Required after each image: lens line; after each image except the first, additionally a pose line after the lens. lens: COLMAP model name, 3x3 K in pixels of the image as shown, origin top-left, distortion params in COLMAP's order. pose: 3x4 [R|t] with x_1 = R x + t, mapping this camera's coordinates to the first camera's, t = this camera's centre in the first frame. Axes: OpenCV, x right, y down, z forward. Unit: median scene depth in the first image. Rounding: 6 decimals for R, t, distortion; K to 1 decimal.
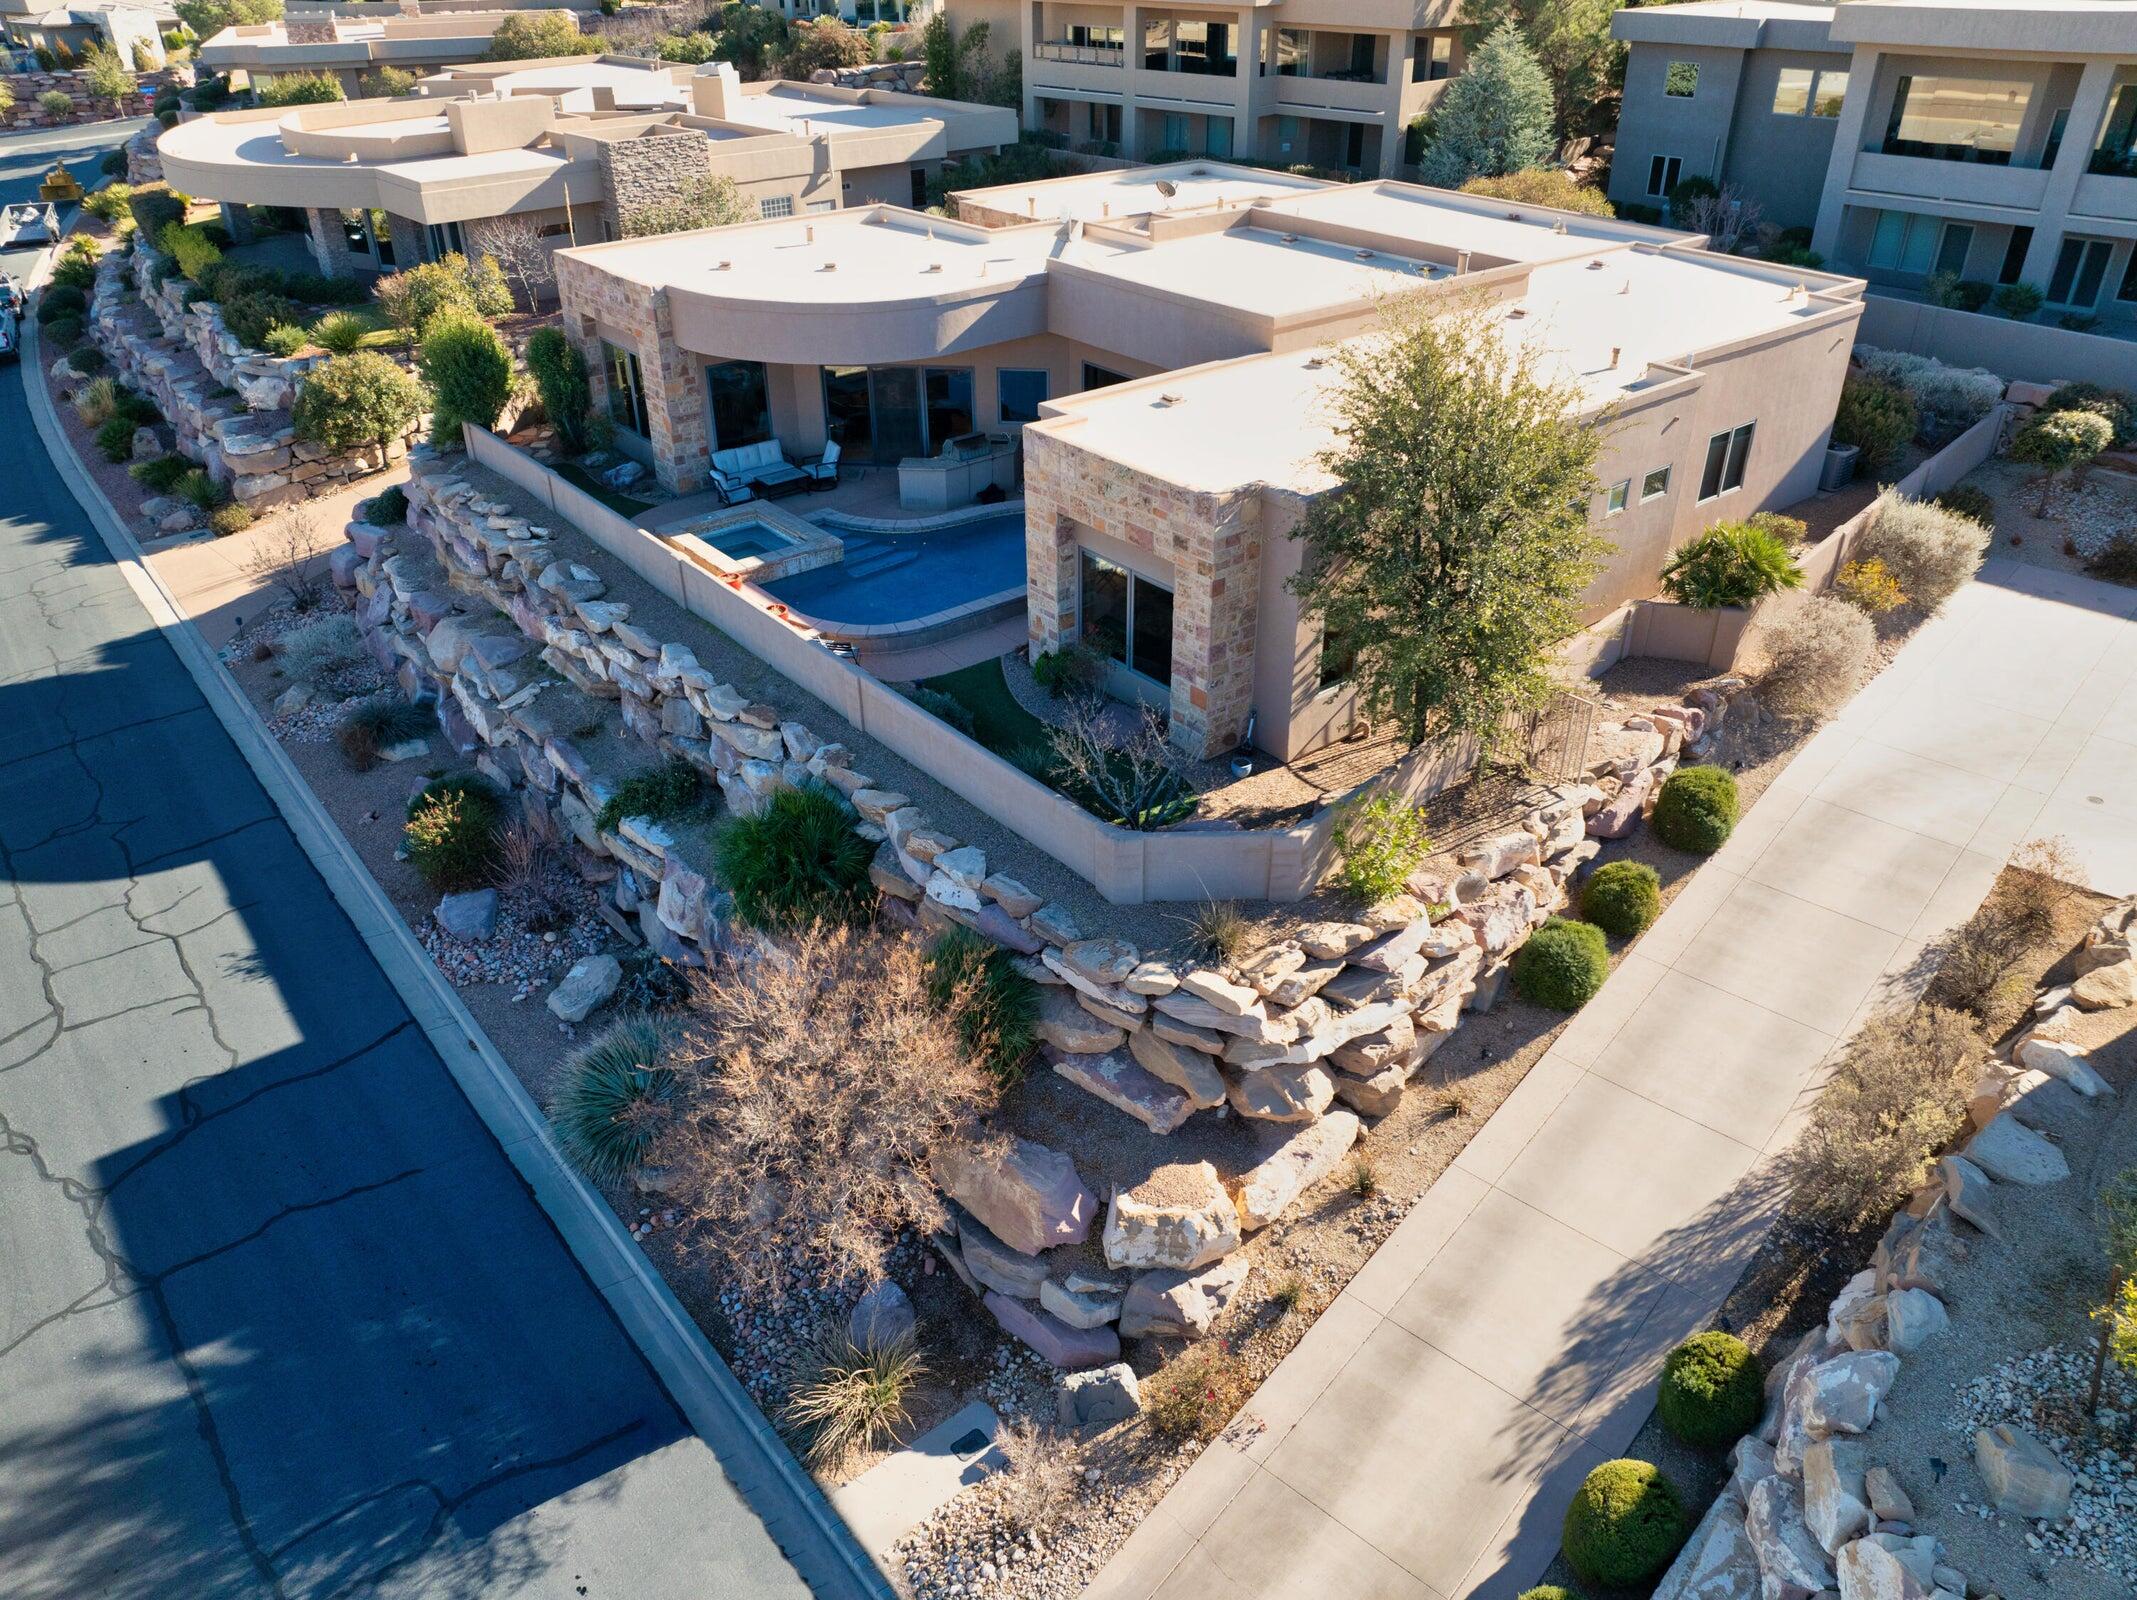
lens RADIAL K [[1512.8, 0, 1076.2], [0, 1512.8, 798.6], [0, 0, 1]] dist [-0.045477, 0.011289]
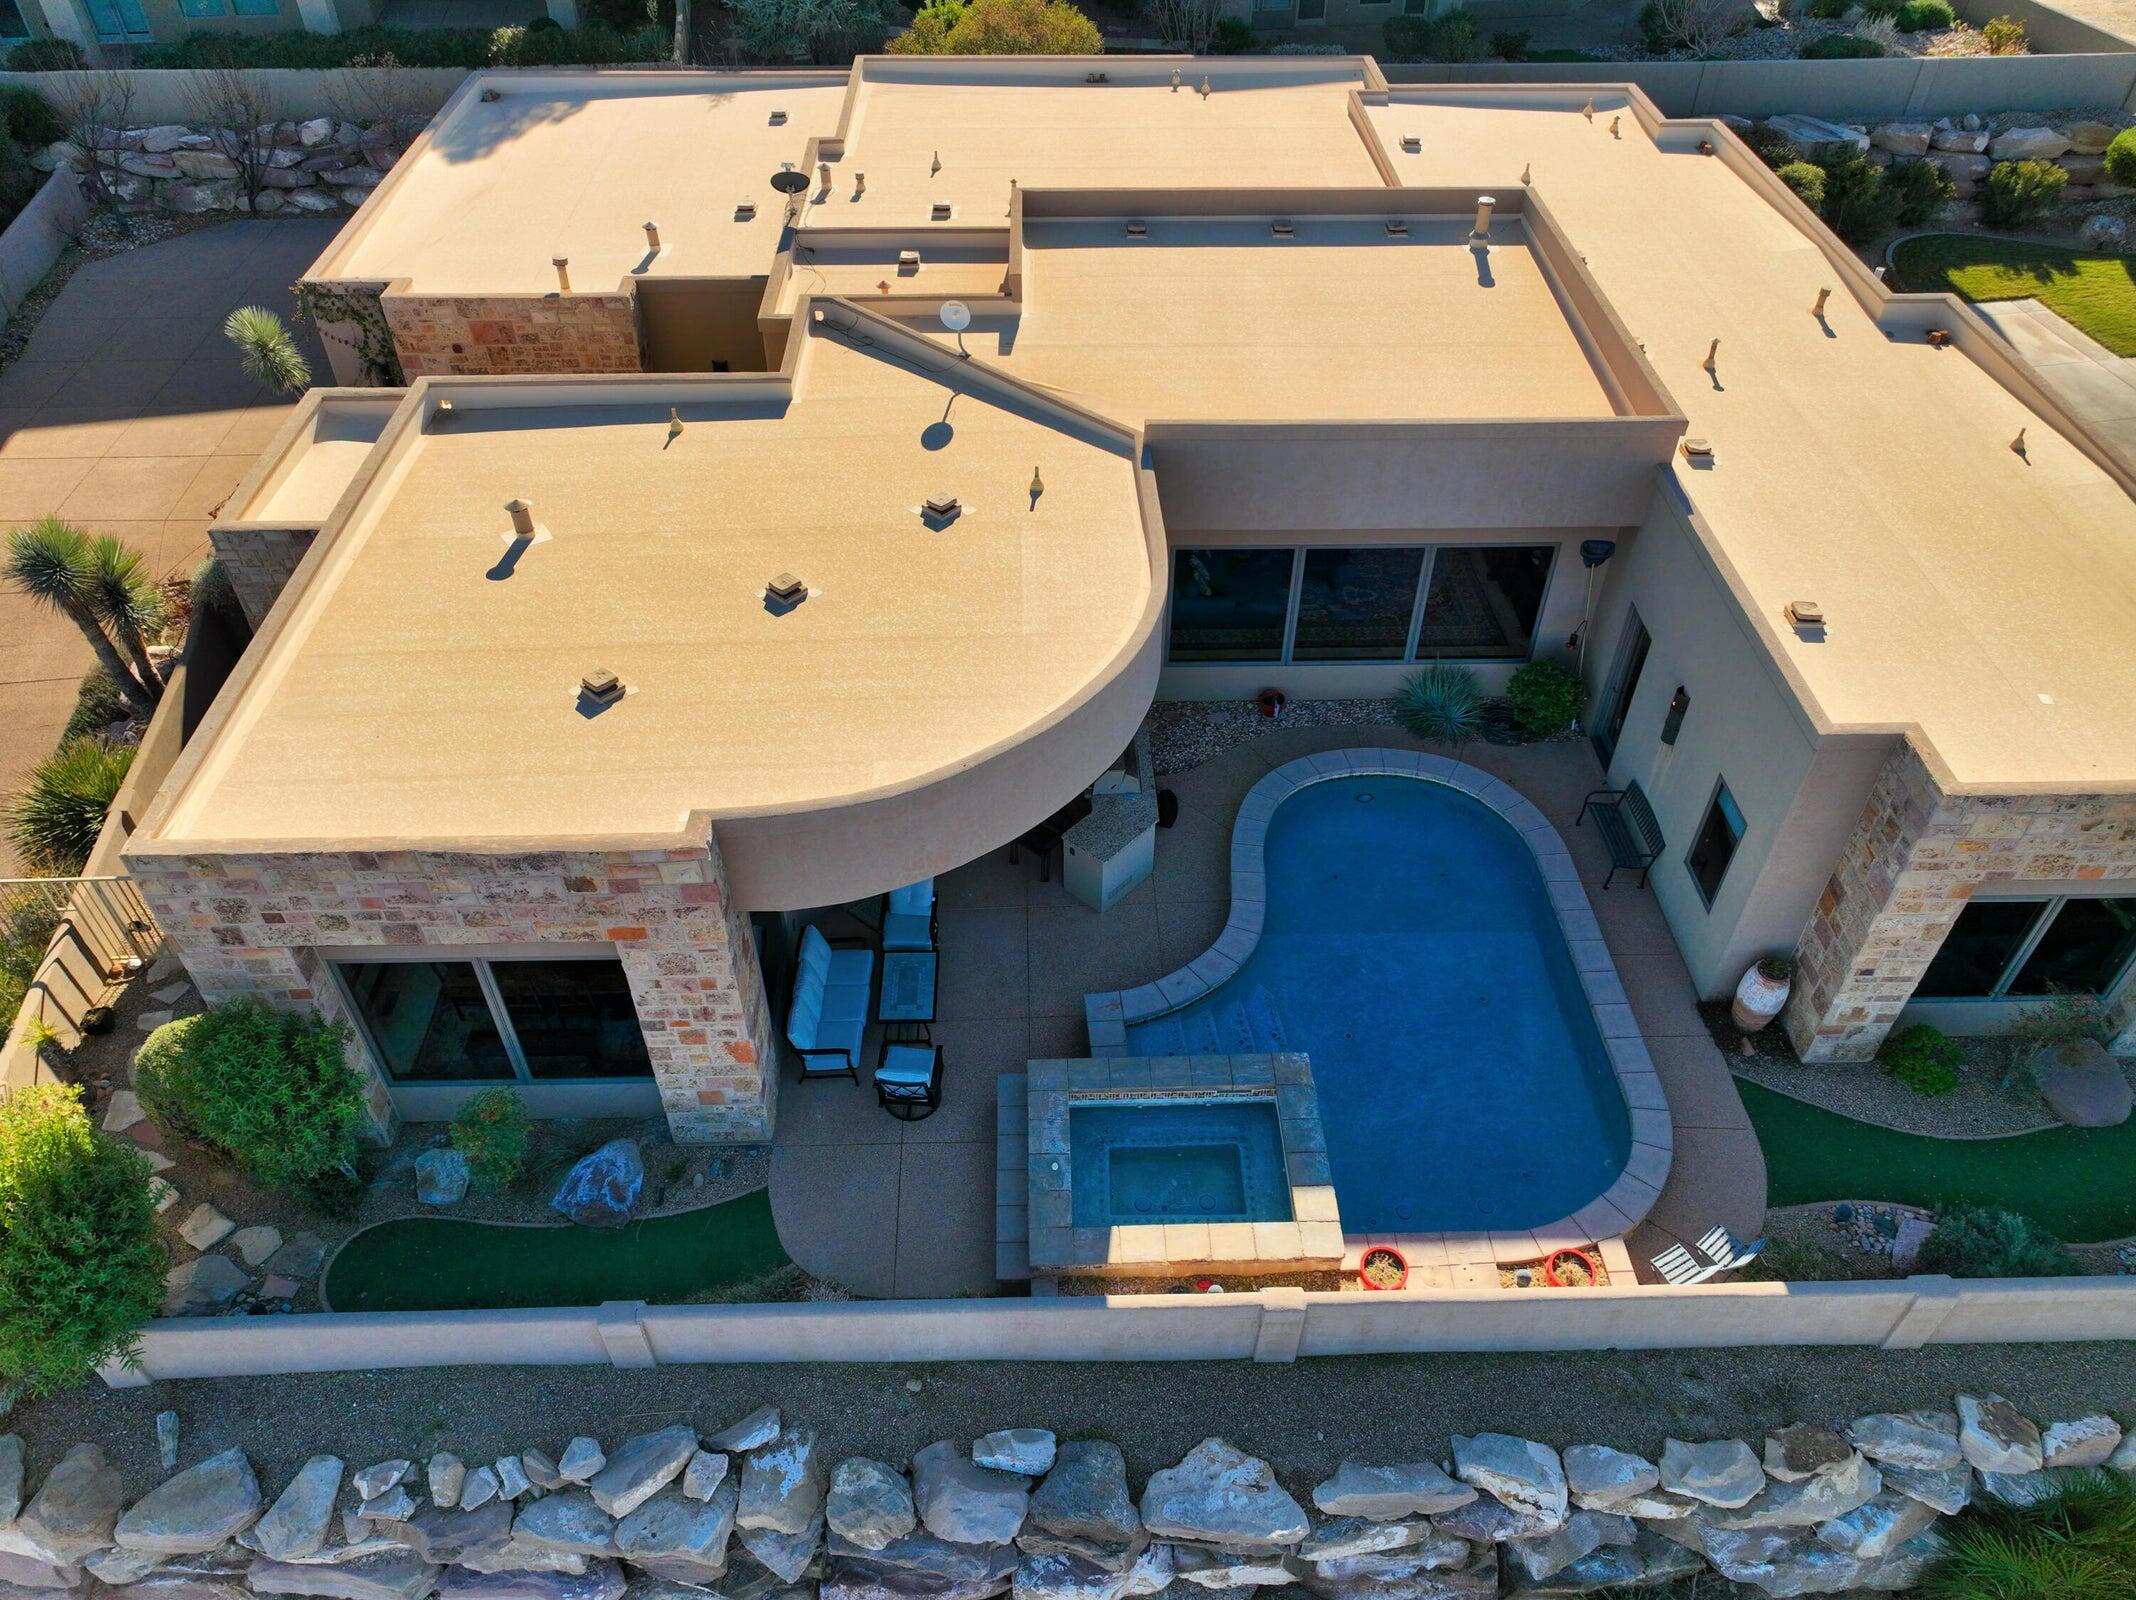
lens RADIAL K [[1493.9, 0, 1068.0], [0, 1493.9, 800.0], [0, 0, 1]] dist [-0.003080, 0.024655]
pose [[0.607225, -0.534126, 0.588207, -0.488606], [0.402689, 0.845083, 0.351676, -0.484119], [-0.684923, 0.023318, 0.728242, 0.647125]]
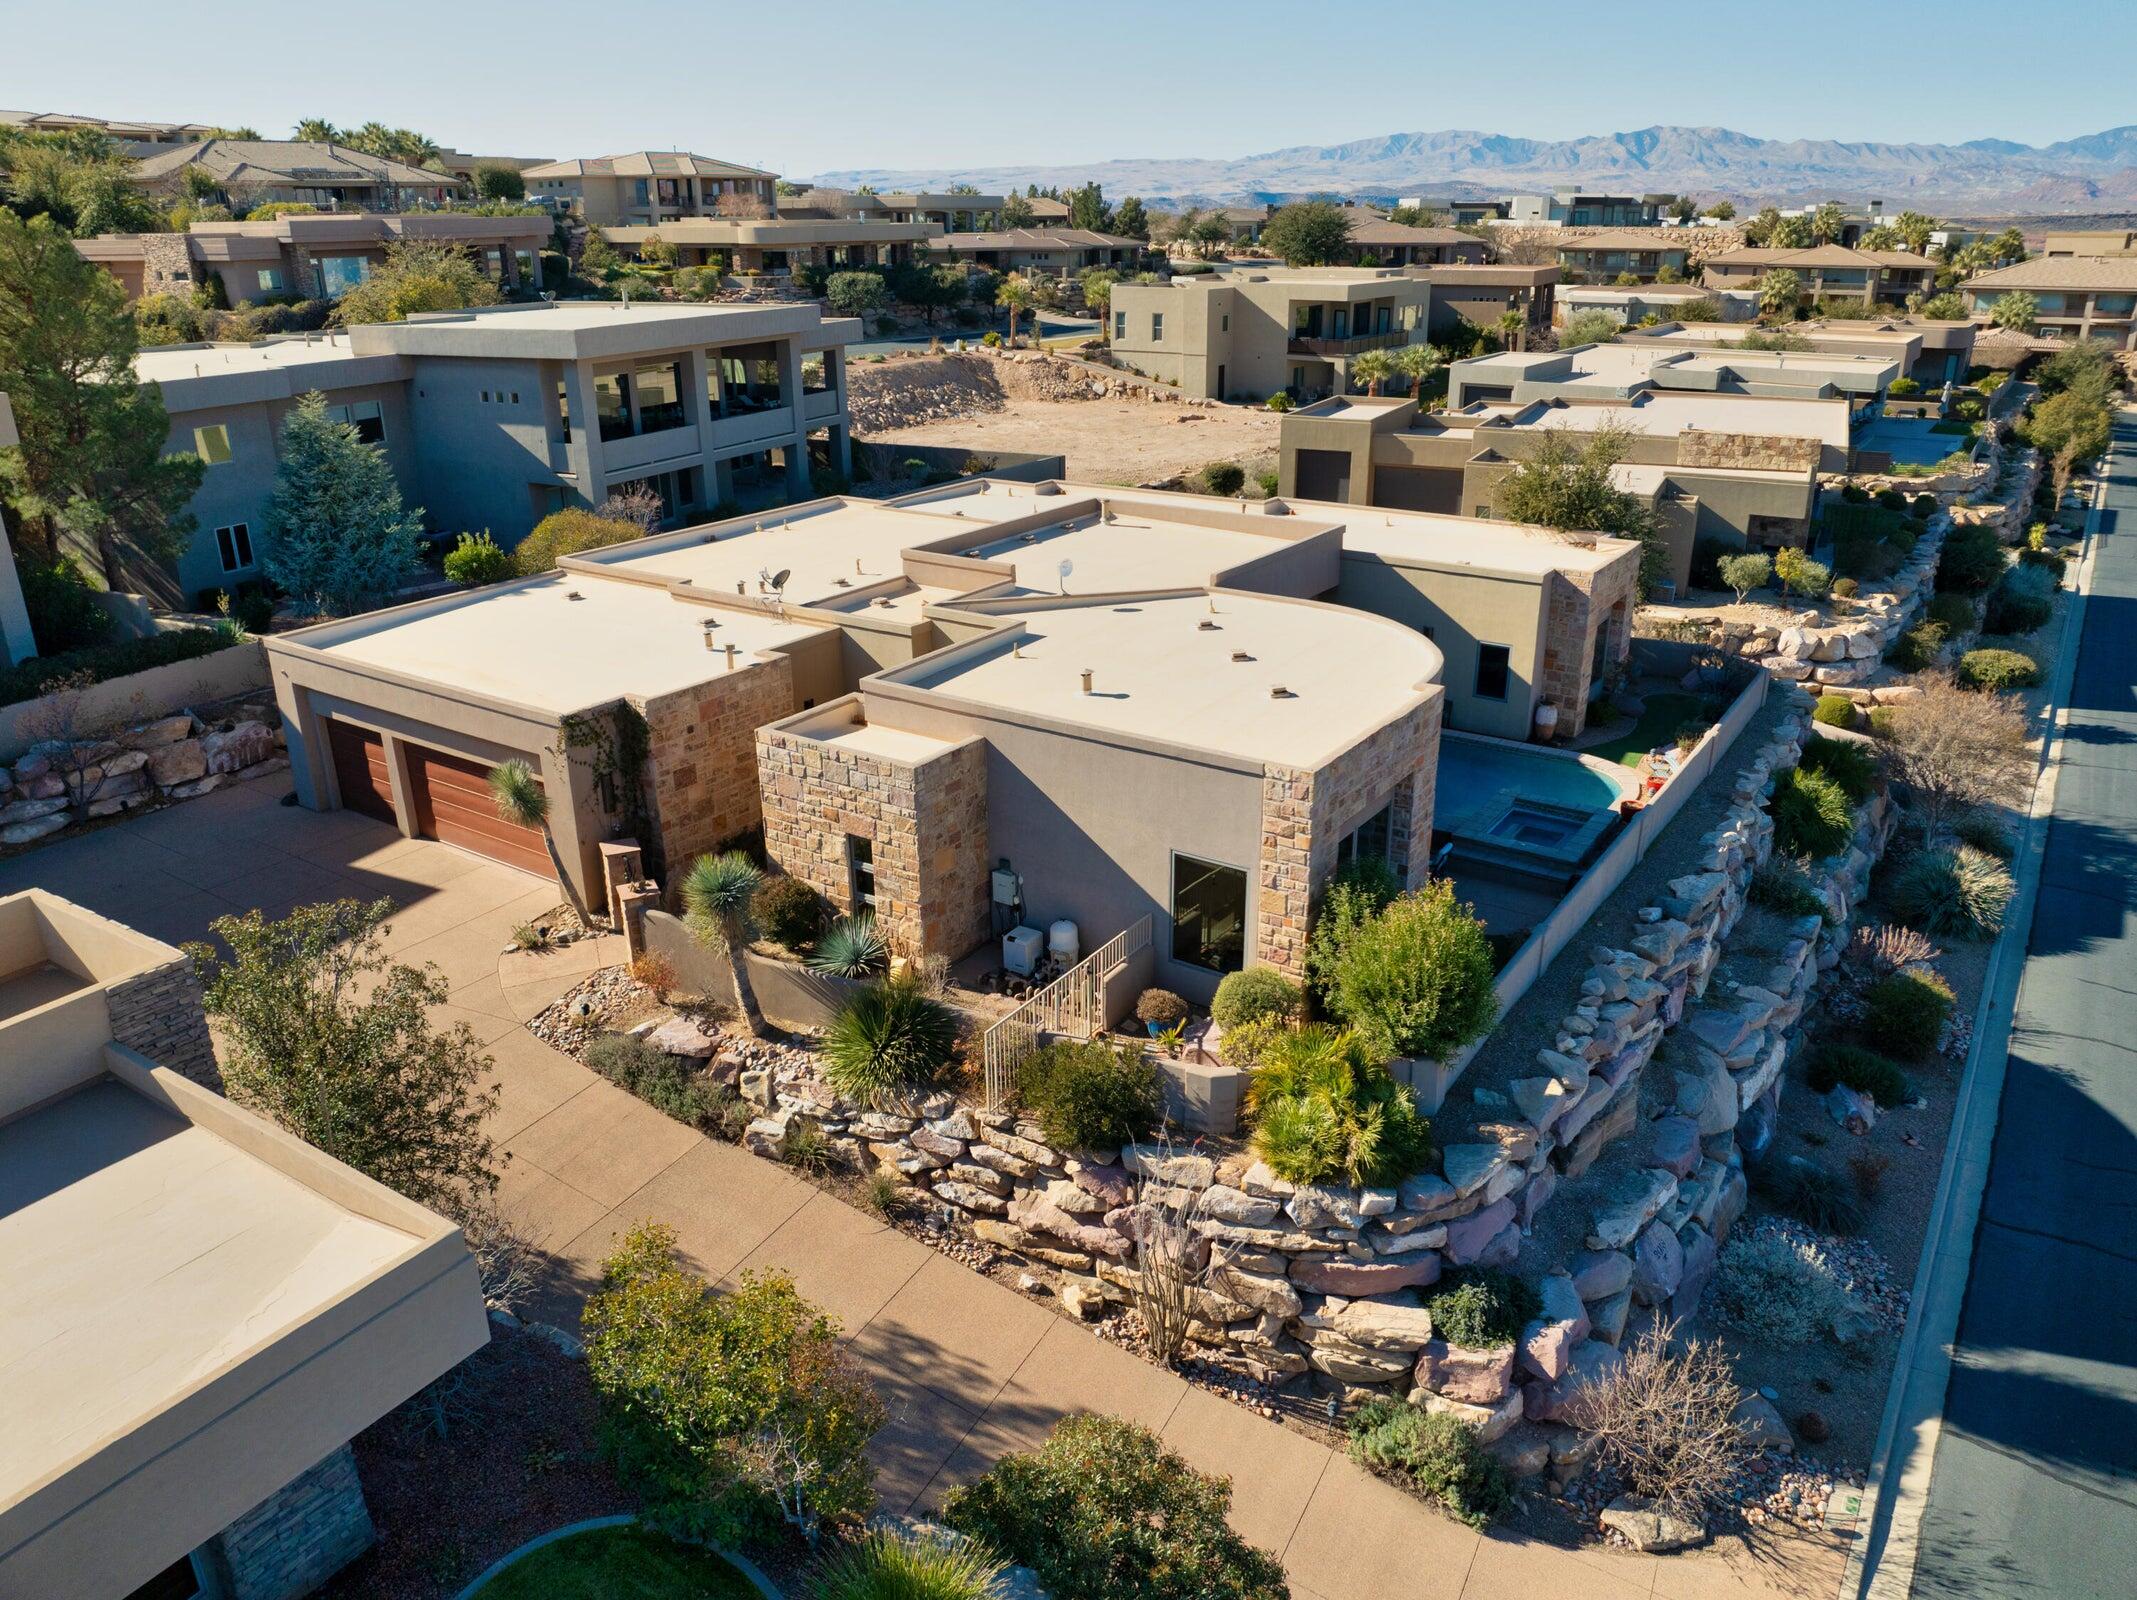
lens RADIAL K [[1512.8, 0, 1076.2], [0, 1512.8, 798.6], [0, 0, 1]] dist [-0.045477, 0.011289]
pose [[-0.288221, -0.344236, 0.893549, -1.064237], [0.499692, 0.741949, 0.447012, -0.820569], [-0.816845, 0.575338, -0.041833, 1.302509]]
